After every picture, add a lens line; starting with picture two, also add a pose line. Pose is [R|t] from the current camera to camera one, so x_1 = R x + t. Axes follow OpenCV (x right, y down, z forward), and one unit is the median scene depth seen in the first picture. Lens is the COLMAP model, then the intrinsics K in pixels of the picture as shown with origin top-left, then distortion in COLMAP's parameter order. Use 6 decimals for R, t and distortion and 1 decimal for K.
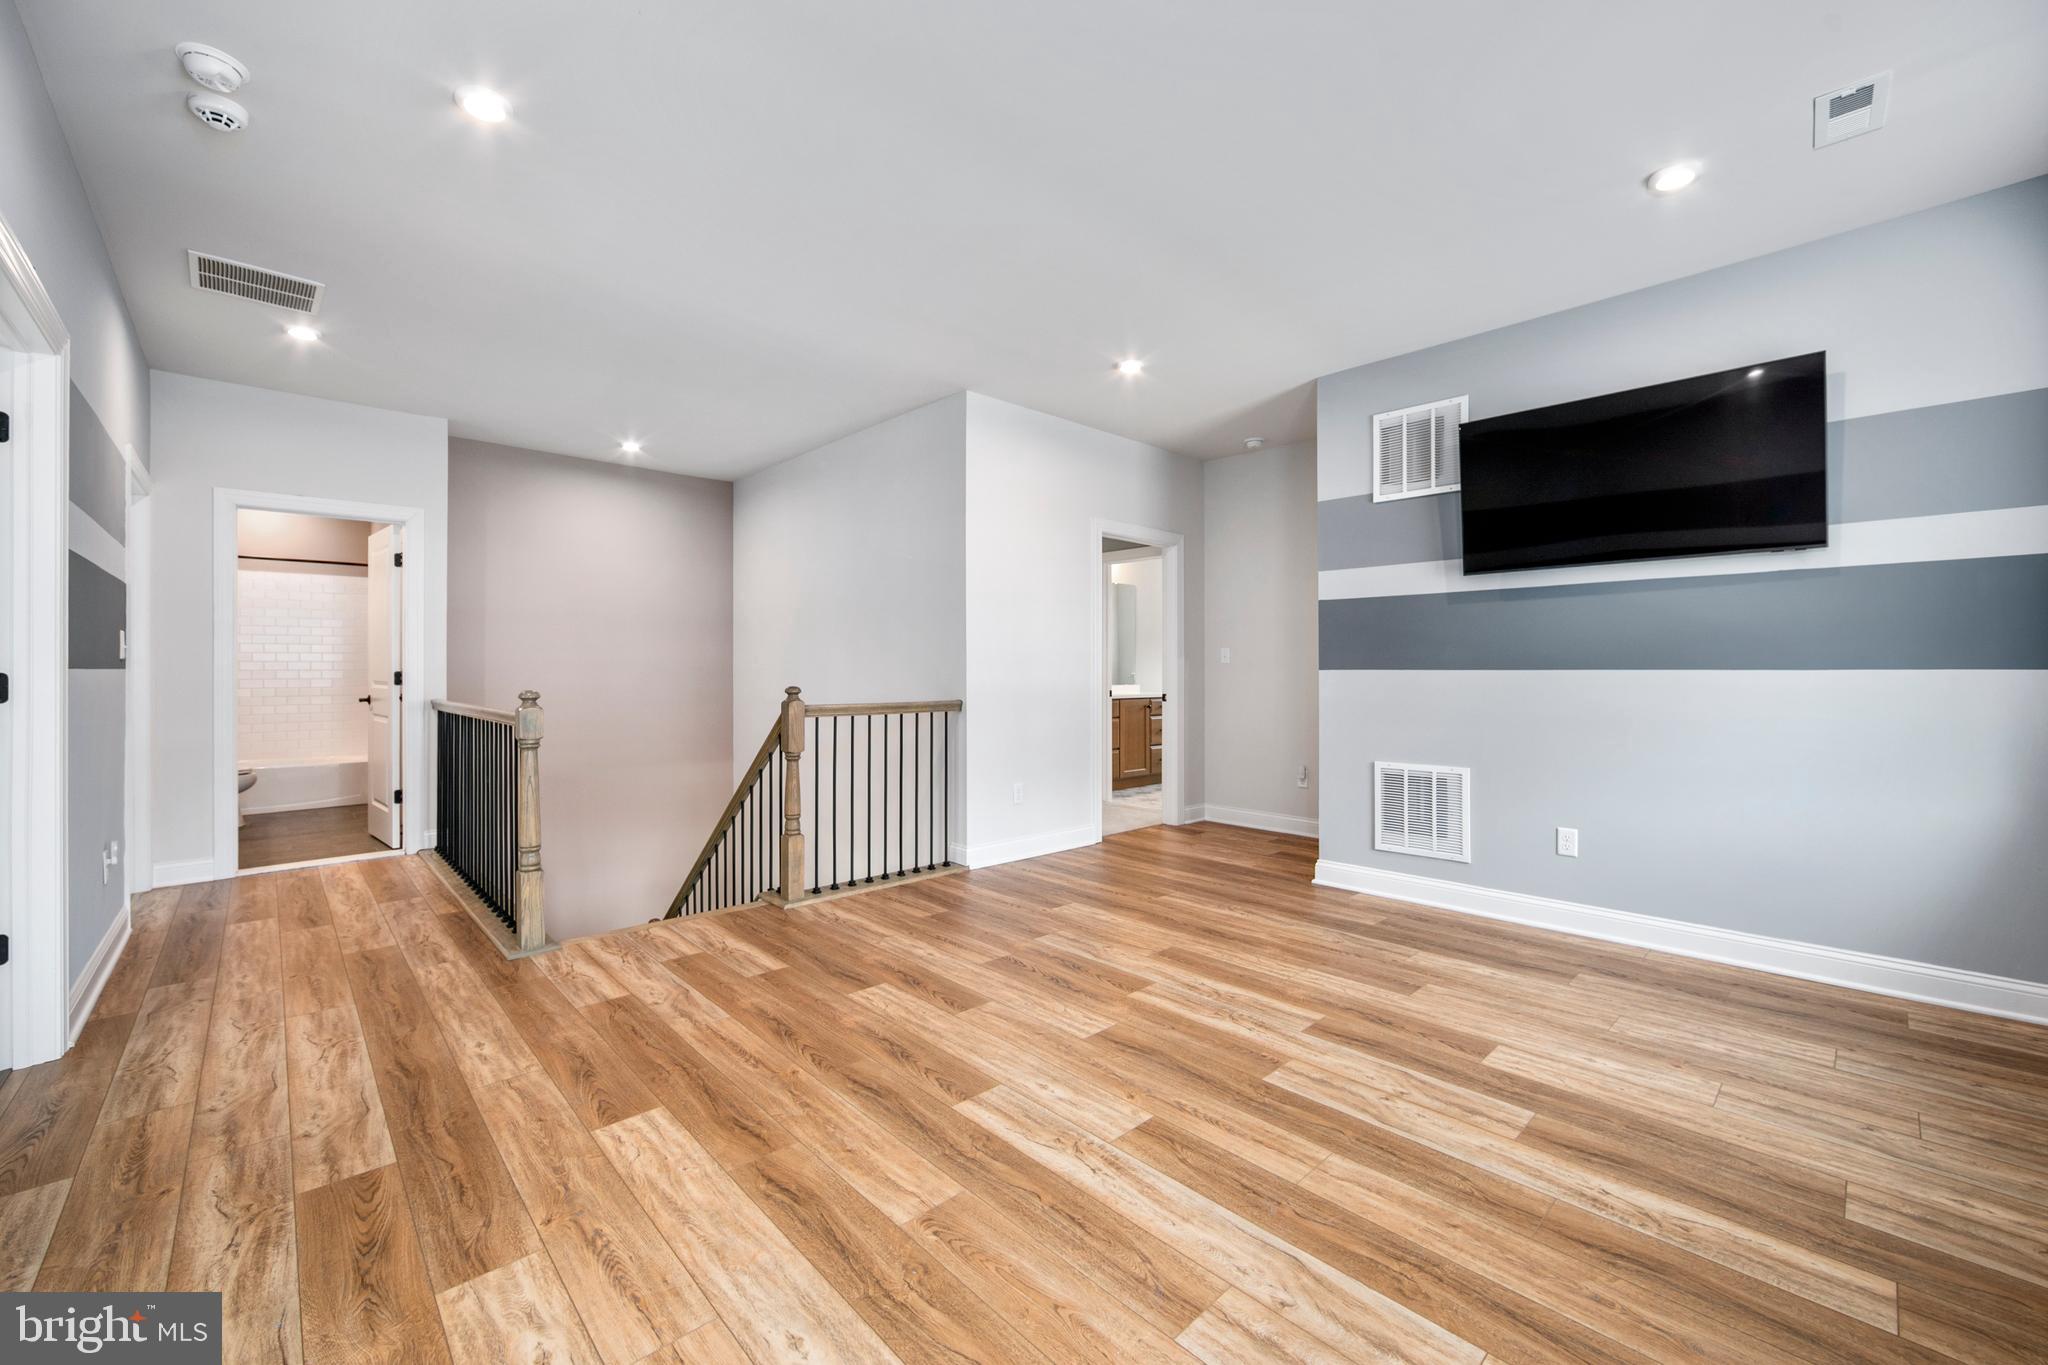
lens RADIAL K [[812.2, 0, 1028.2], [0, 812.2, 674.2], [0, 0, 1]] dist [-0.013028, 0.002553]
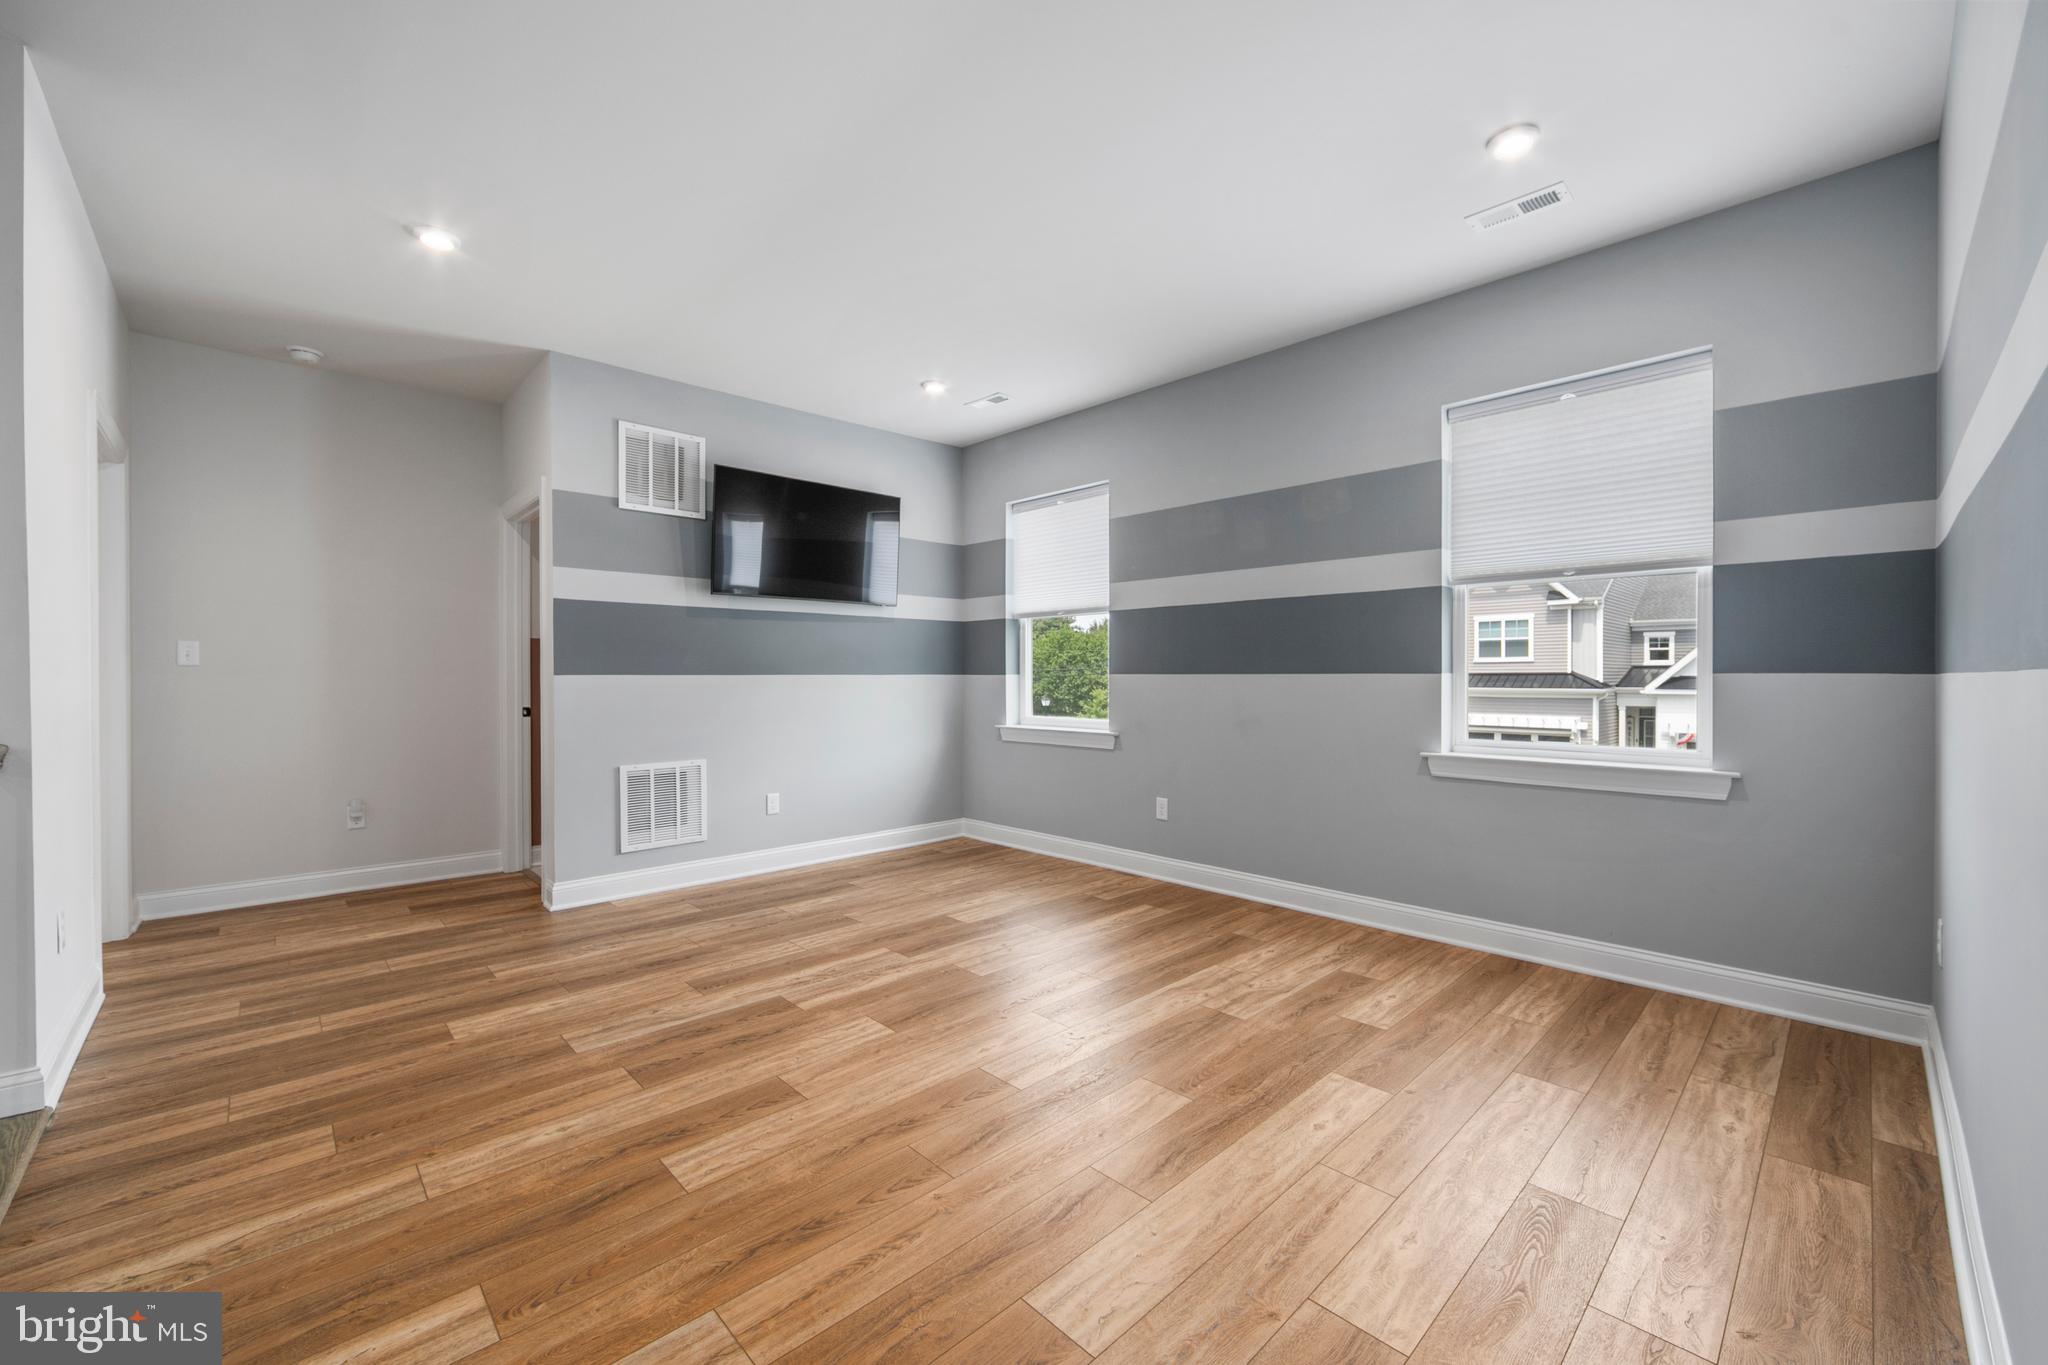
lens RADIAL K [[812.2, 0, 1028.2], [0, 812.2, 674.2], [0, 0, 1]] dist [-0.013028, 0.002553]
pose [[-0.006616, 0.002695, 0.999974, -0.728833], [0.006002, 0.999978, -0.002655, 0.000200], [-0.999960, 0.005984, -0.006632, 0.633230]]
